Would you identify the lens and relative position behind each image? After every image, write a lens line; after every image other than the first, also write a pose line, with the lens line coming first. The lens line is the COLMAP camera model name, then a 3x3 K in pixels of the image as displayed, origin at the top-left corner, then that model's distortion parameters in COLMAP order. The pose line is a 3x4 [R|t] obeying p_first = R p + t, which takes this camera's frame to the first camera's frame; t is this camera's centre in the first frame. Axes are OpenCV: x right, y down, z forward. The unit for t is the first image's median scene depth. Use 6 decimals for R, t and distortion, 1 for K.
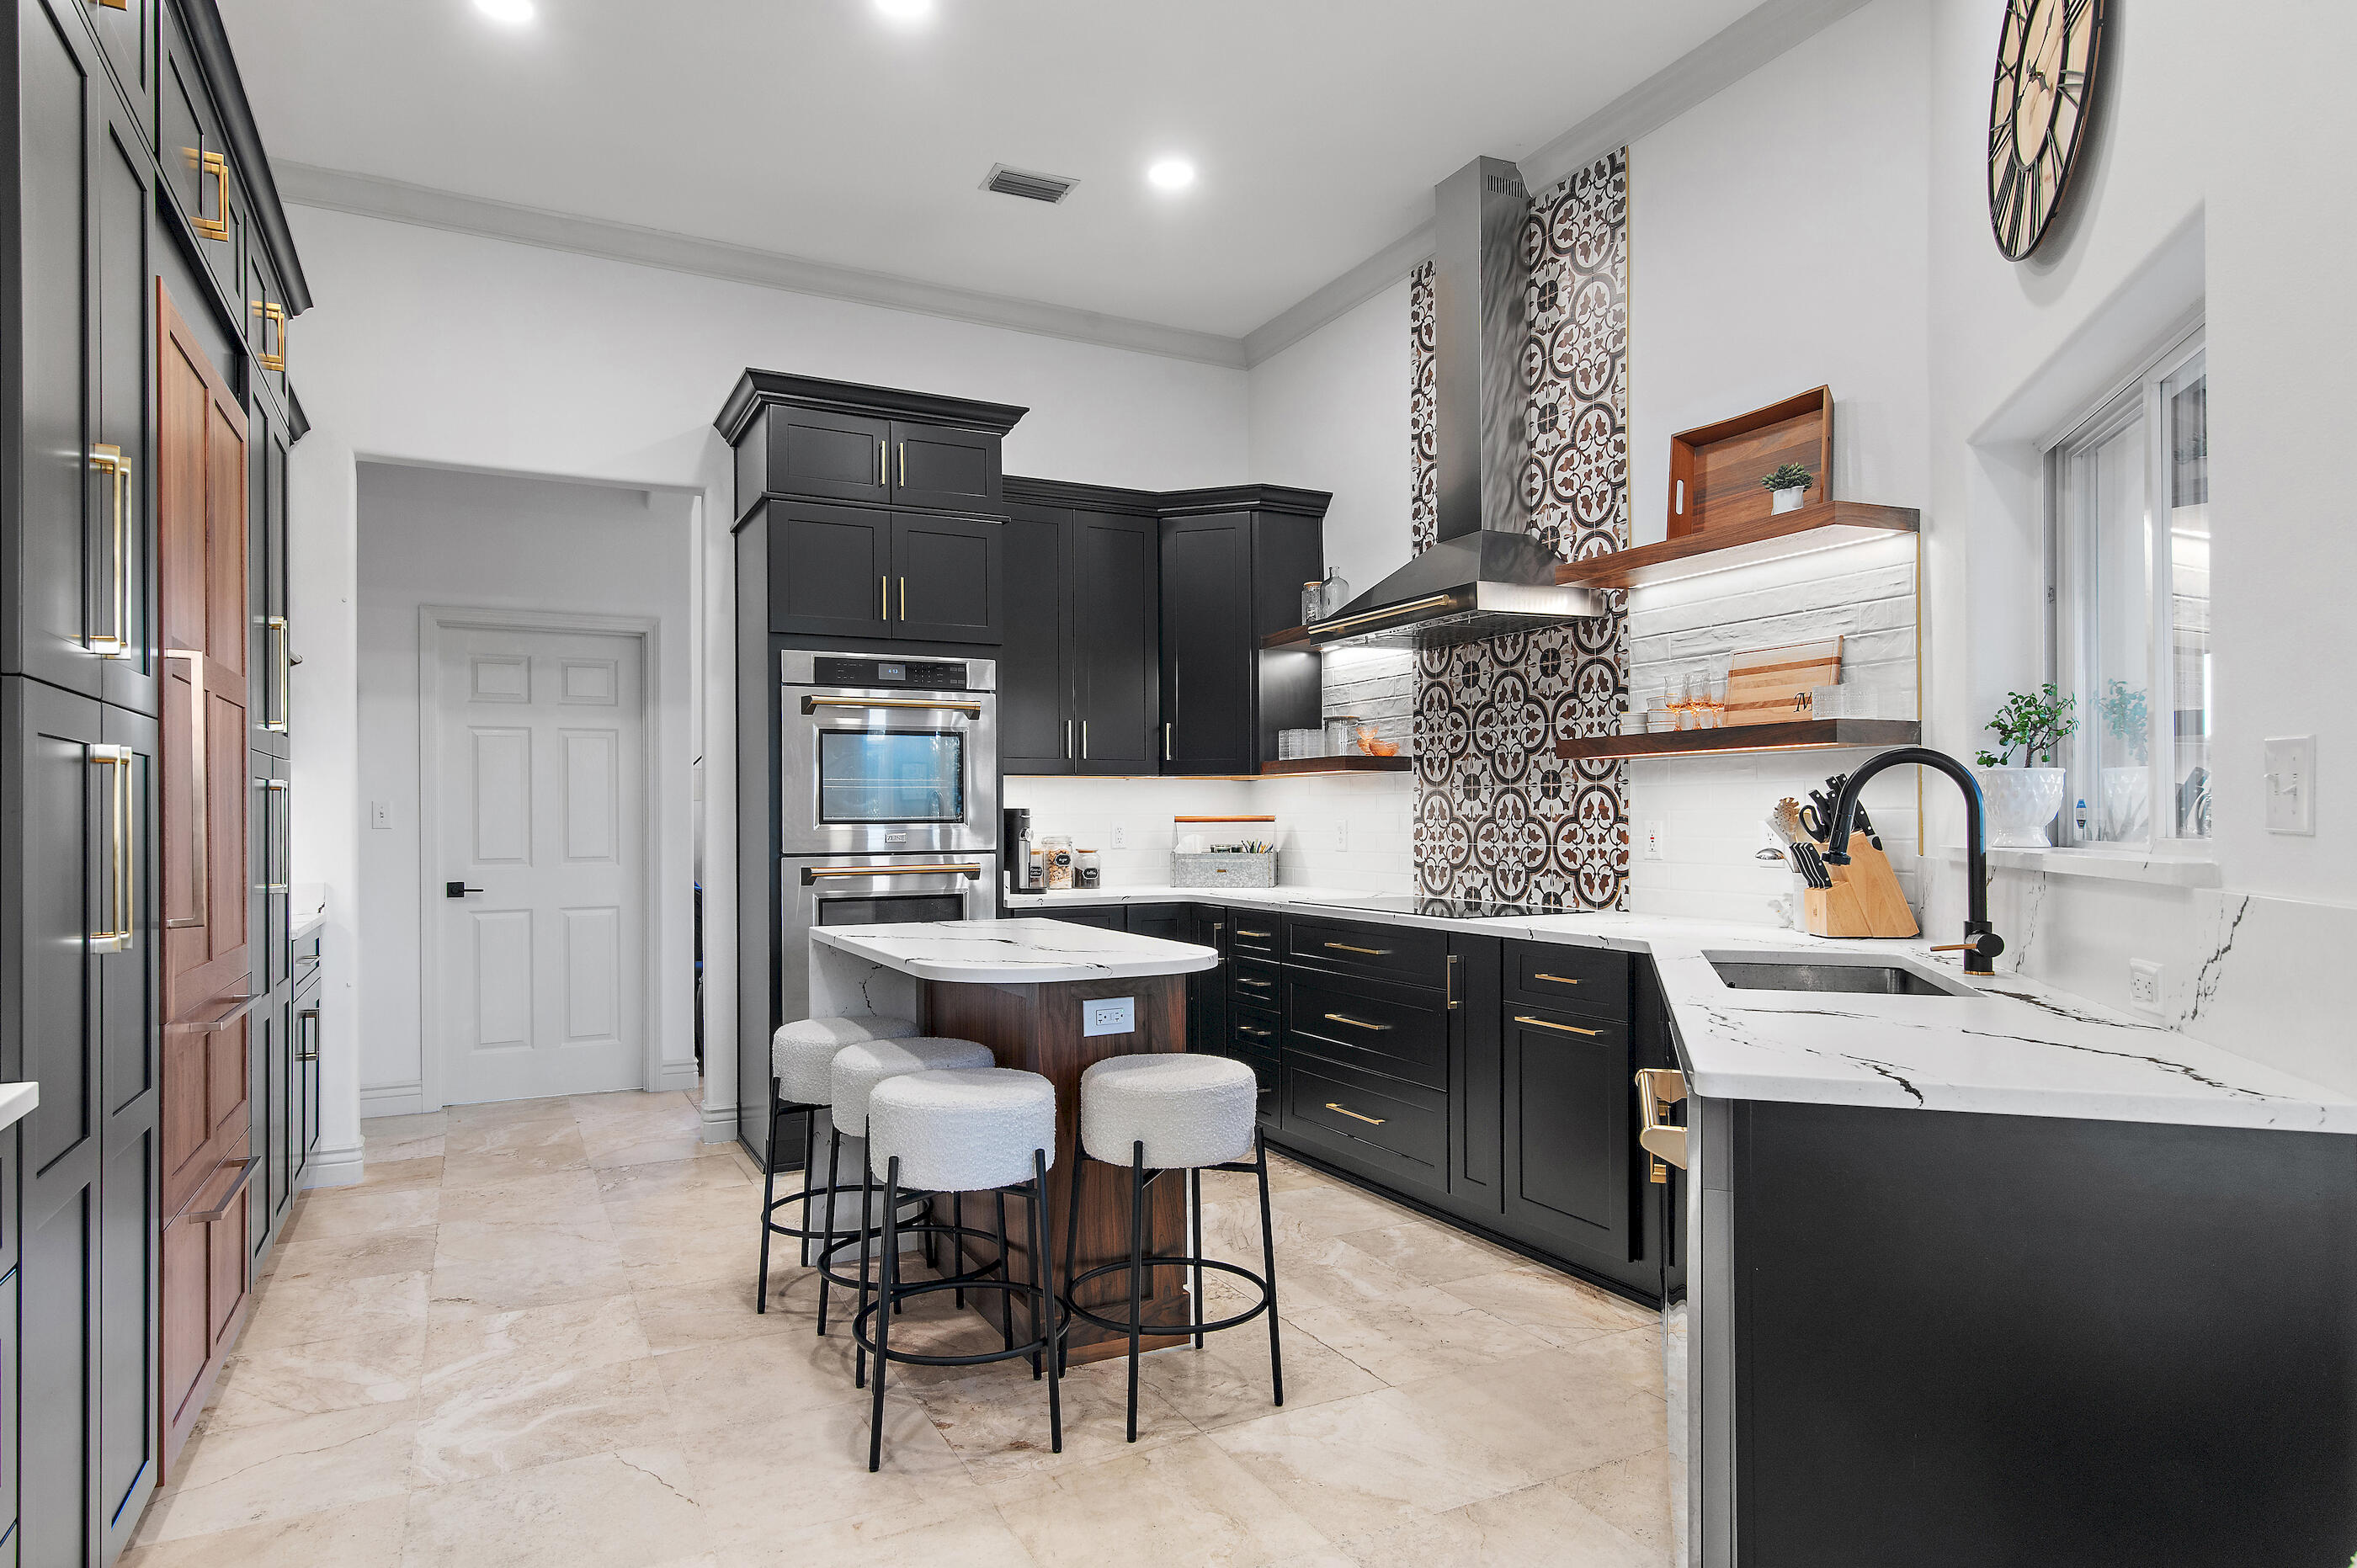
lens RADIAL K [[1340.3, 0, 1177.1], [0, 1340.3, 814.3], [0, 0, 1]] dist [0.006040, 0.000568]
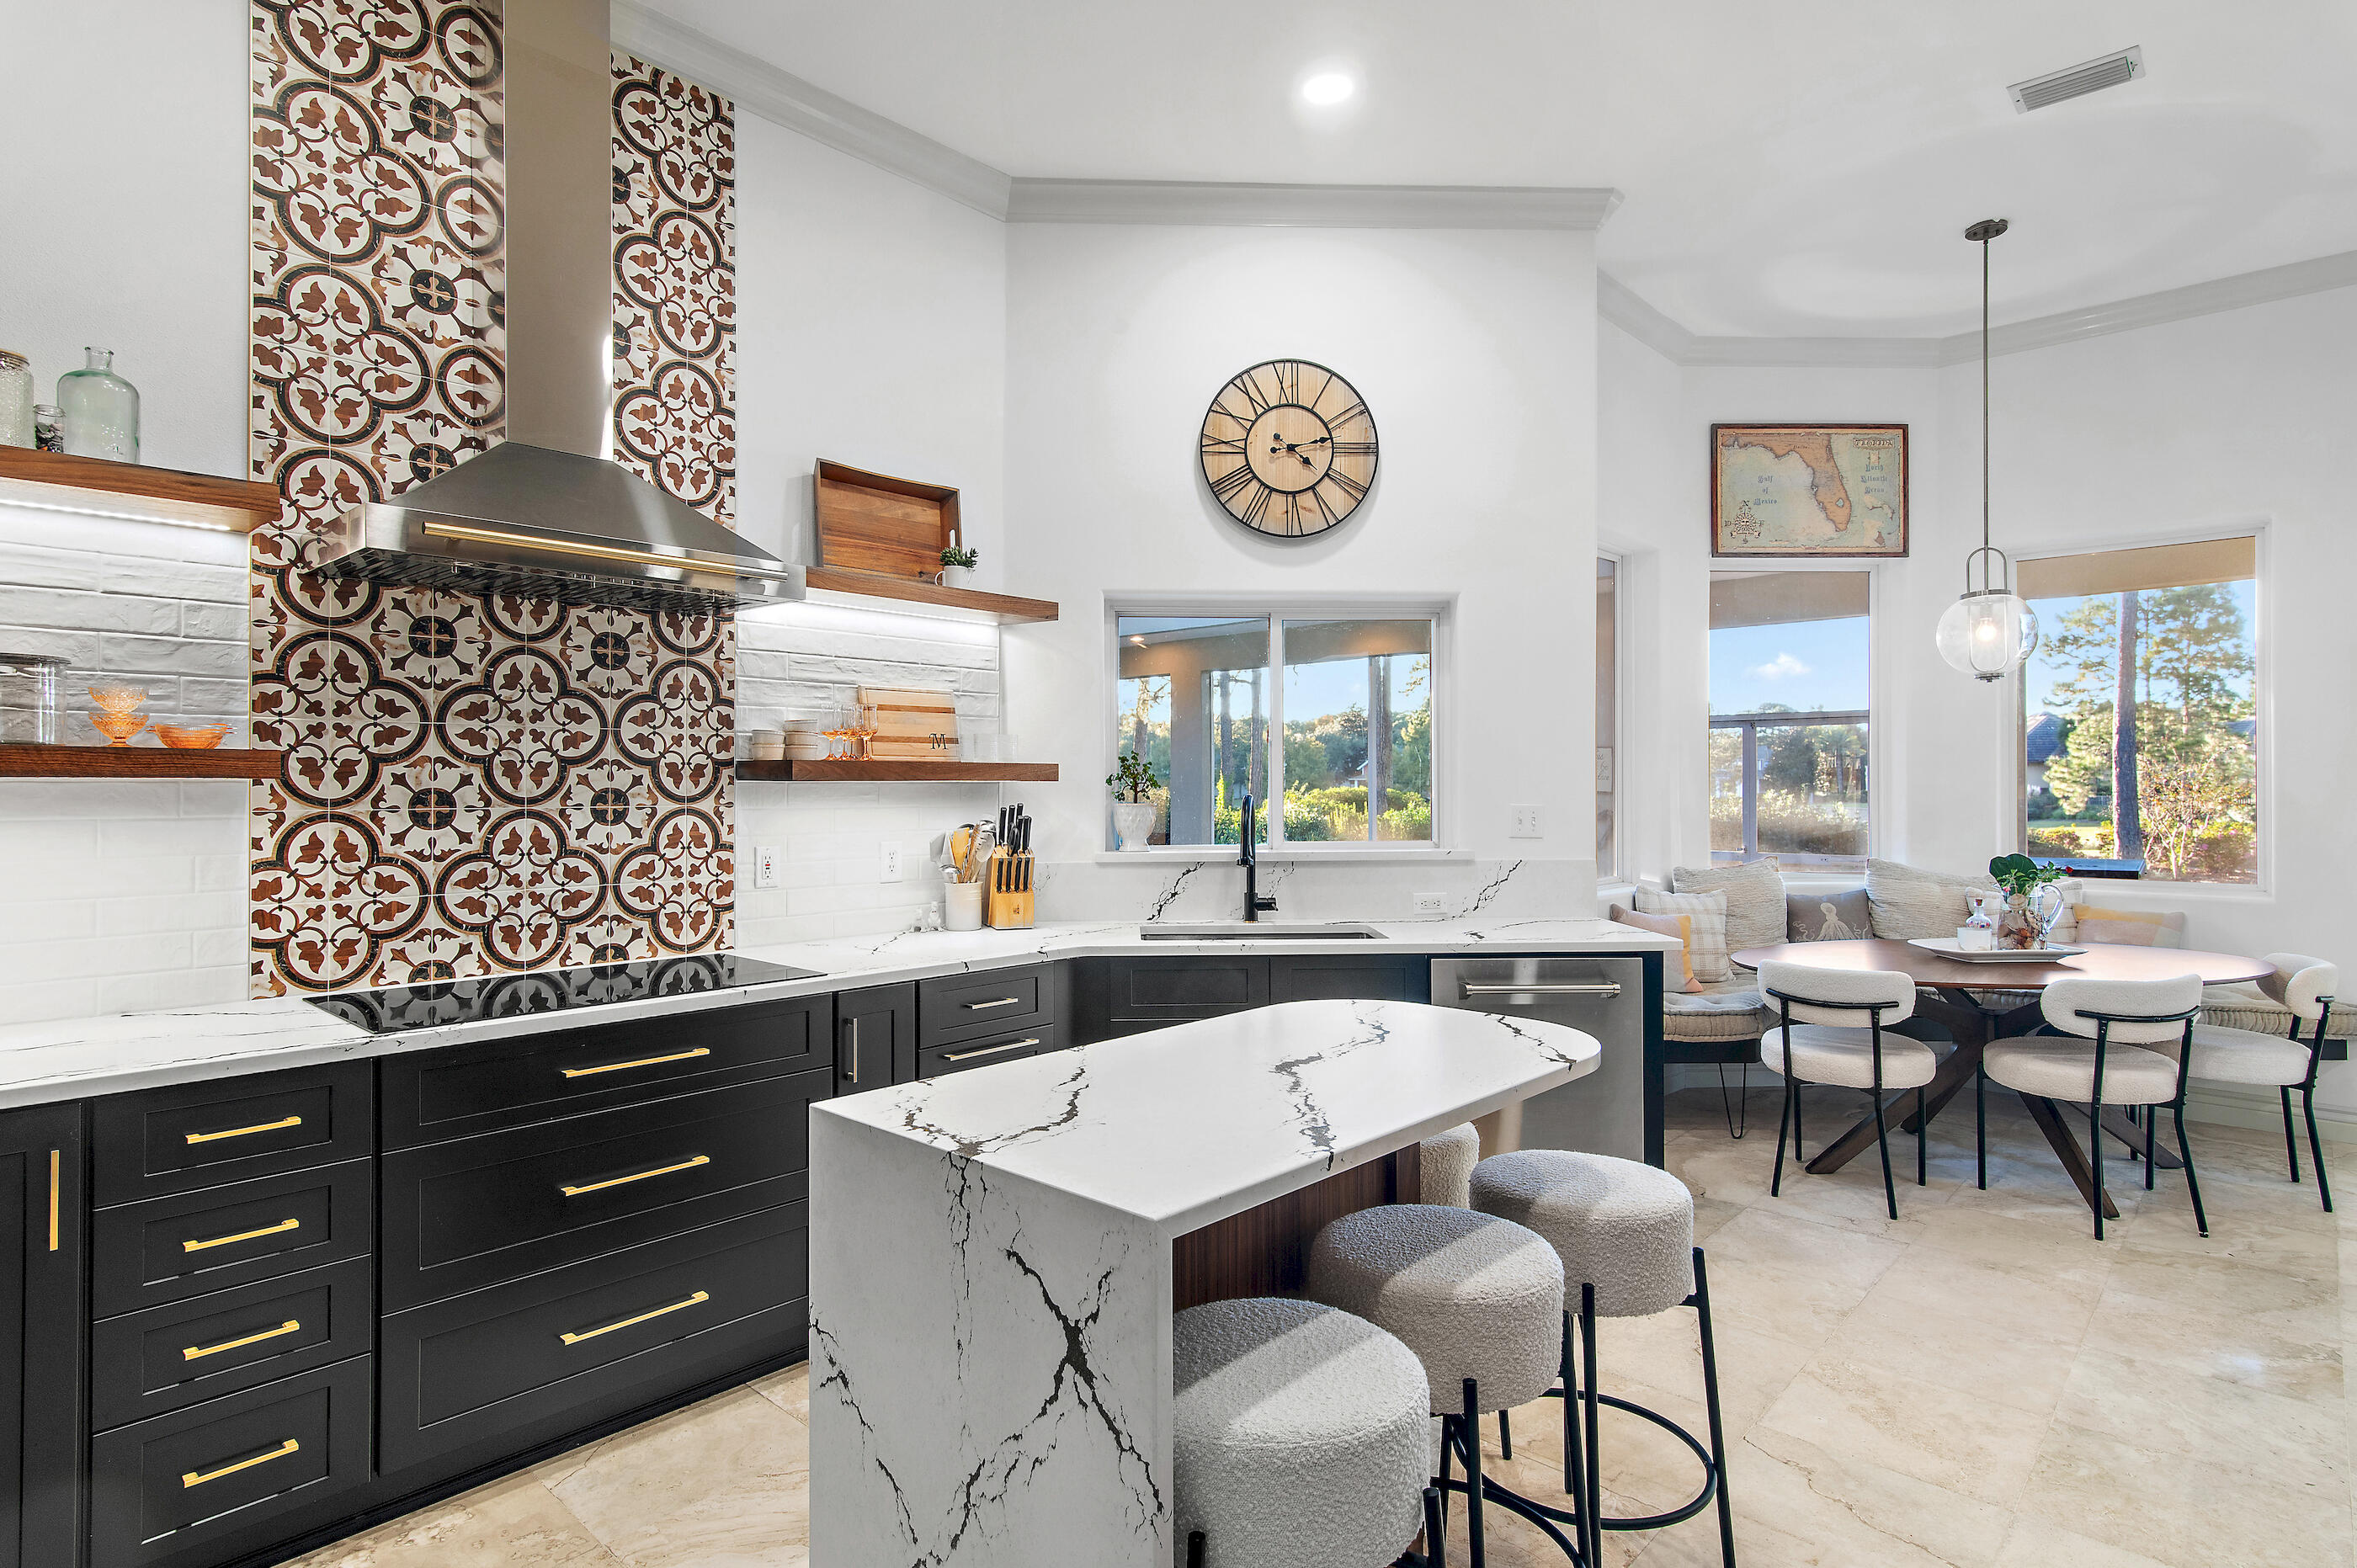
lens RADIAL K [[1218.0, 0, 1187.1], [0, 1218.0, 782.9], [0, 0, 1]] dist [0.007189, 0.000461]
pose [[-0.342231, 0.009313, 0.939570, -0.496617], [0.002344, 0.999956, -0.009057, -0.028261], [-0.939613, -0.000897, -0.342238, 0.911003]]
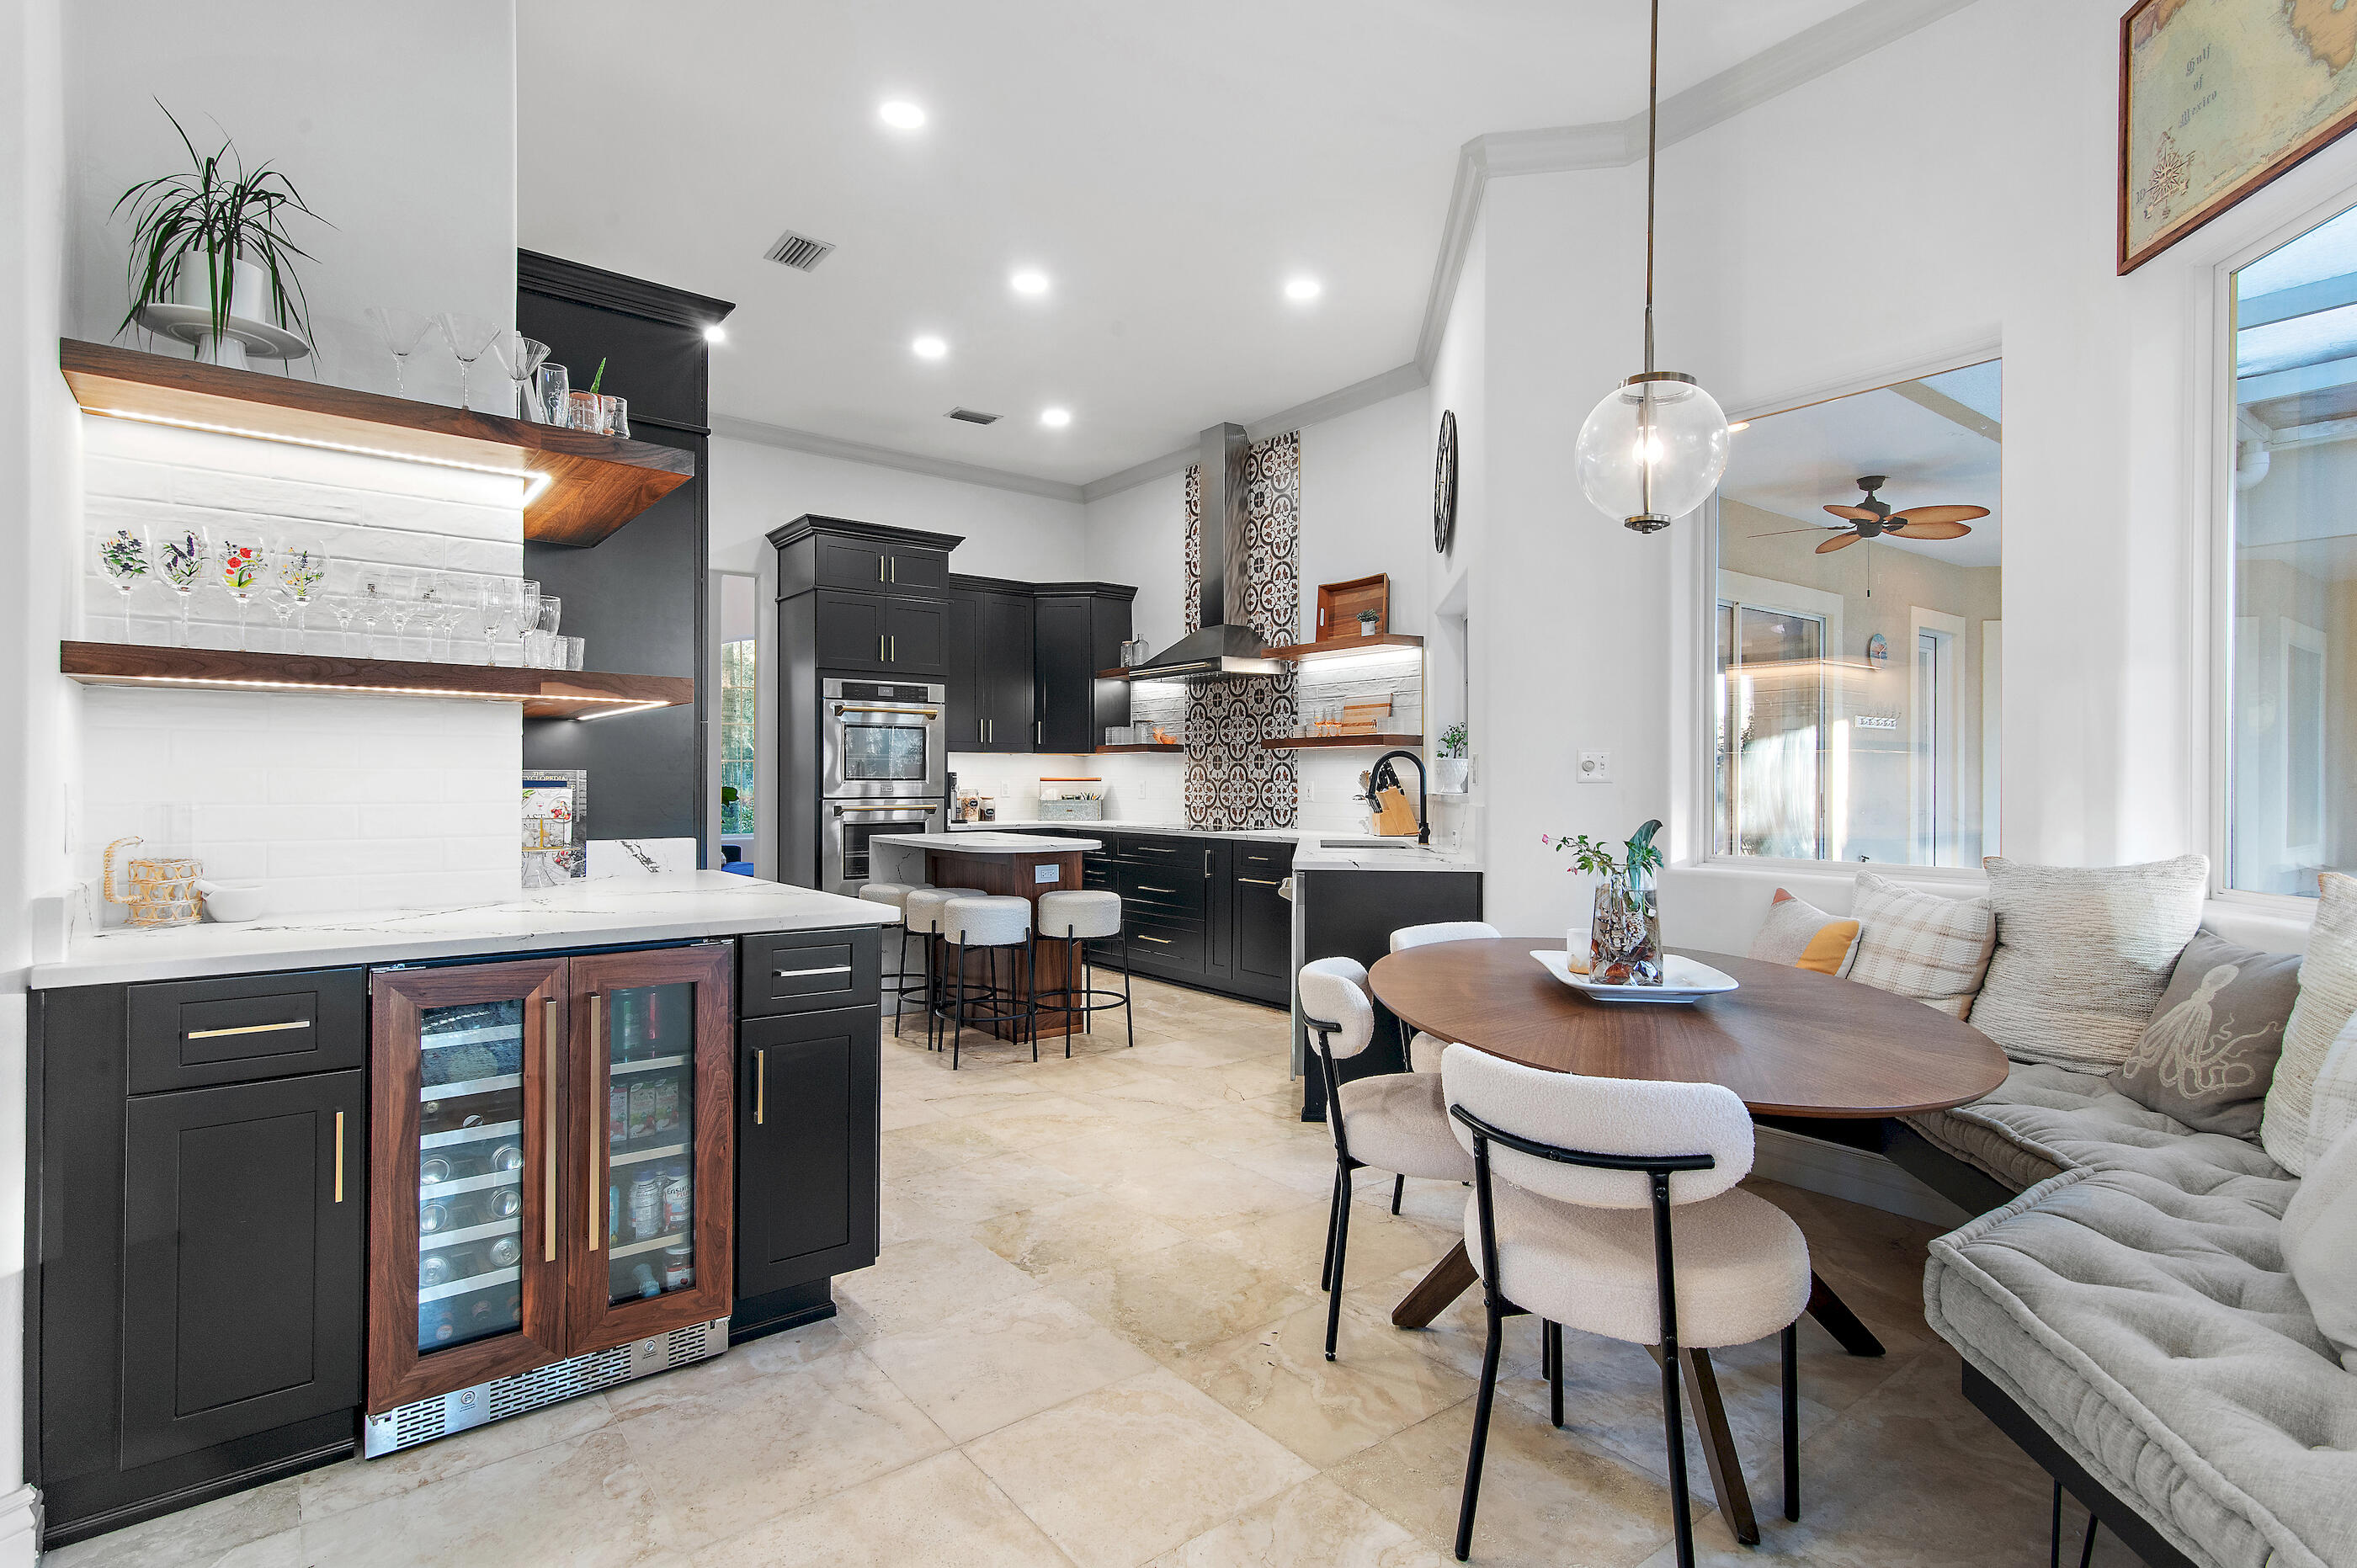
lens RADIAL K [[1139.1, 0, 1171.4], [0, 1139.1, 776.0], [0, 0, 1]] dist [0.022951, -0.000089]
pose [[0.983566, 0.007943, 0.180373, -0.124063], [-0.007544, 0.999967, -0.002898, 0.002938], [-0.180390, 0.001490, 0.983594, -0.524025]]
